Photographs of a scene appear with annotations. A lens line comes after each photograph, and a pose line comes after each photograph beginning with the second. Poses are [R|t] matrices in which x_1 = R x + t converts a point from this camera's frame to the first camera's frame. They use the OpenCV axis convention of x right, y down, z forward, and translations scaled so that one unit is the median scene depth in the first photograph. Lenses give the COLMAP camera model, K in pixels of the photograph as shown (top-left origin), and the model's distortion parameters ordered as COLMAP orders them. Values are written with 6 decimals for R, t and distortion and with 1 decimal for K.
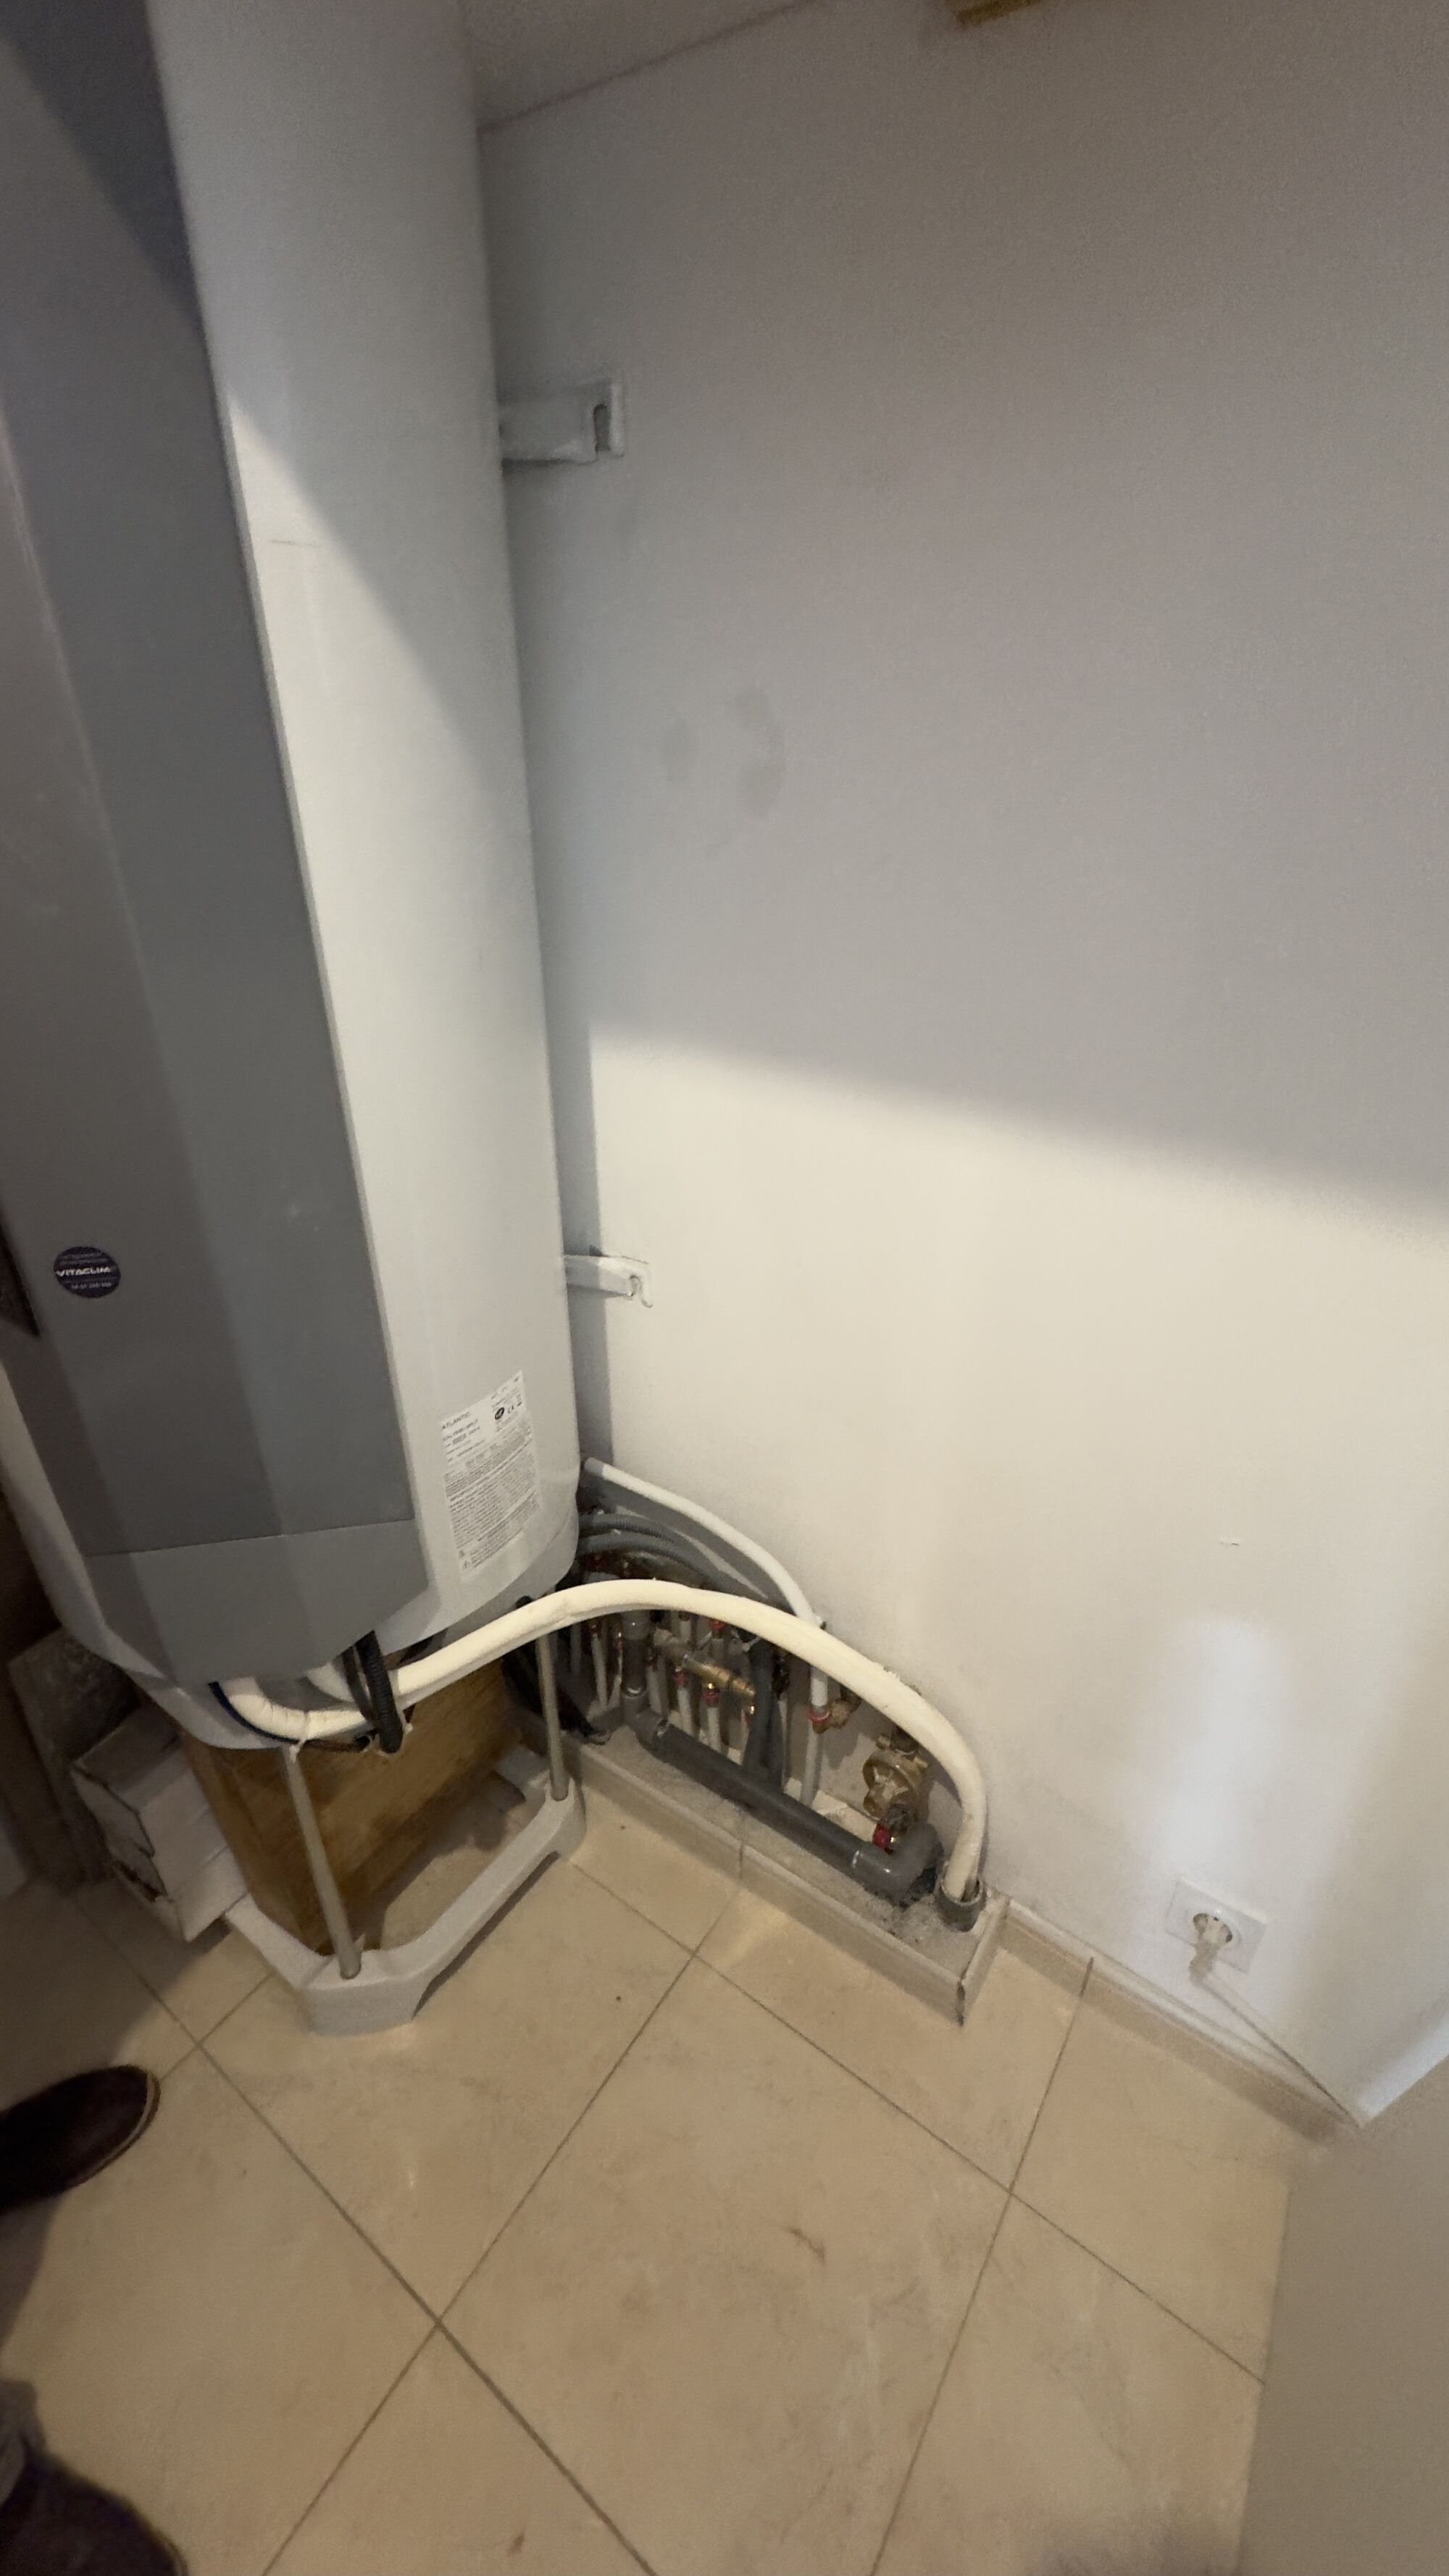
lens RADIAL K [[1012.3, 0, 728.4], [0, 1012.3, 1291.7], [0, 0, 1]] dist [-0.000328, -0.000038]
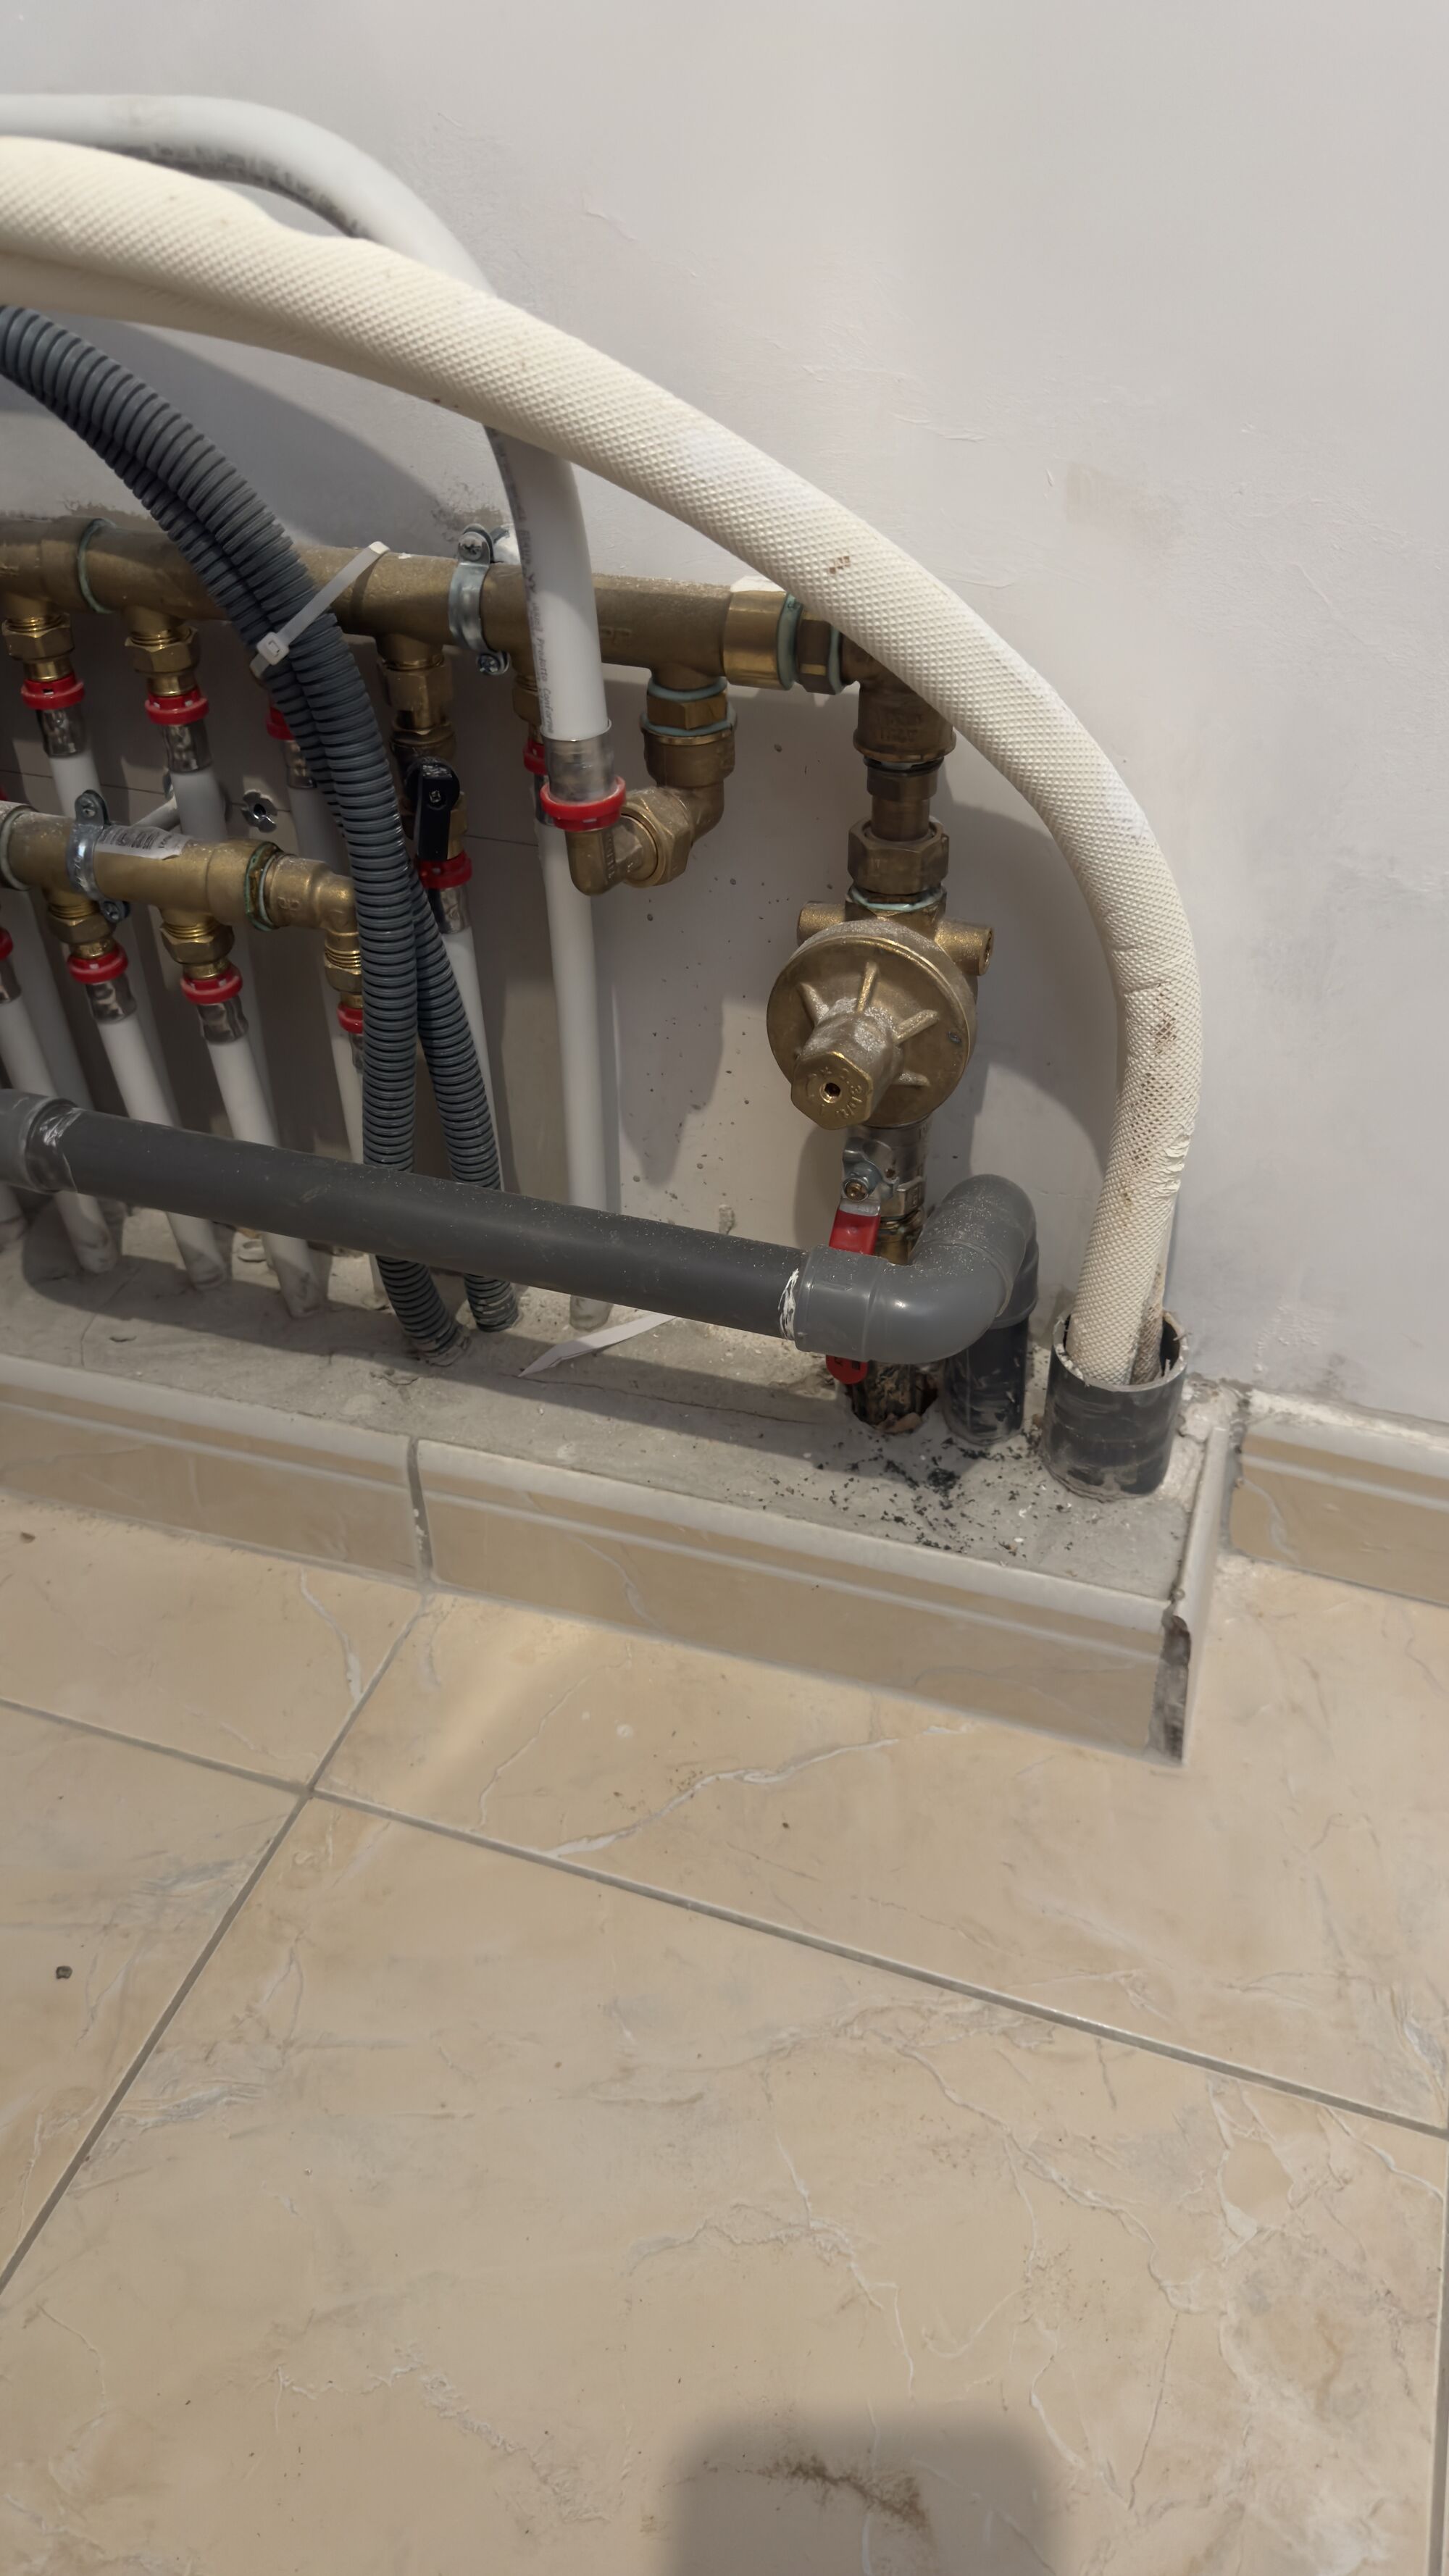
lens RADIAL K [[1828.3, 0, 725.0], [0, 1828.3, 1289.1], [0, 0, 1]] dist [0.071421, -0.000714]
pose [[0.963375, -0.183508, 0.195532, 0.005975], [0.144695, 0.969644, 0.197113, 0.427348], [-0.225768, -0.161601, 0.960684, 0.474878]]
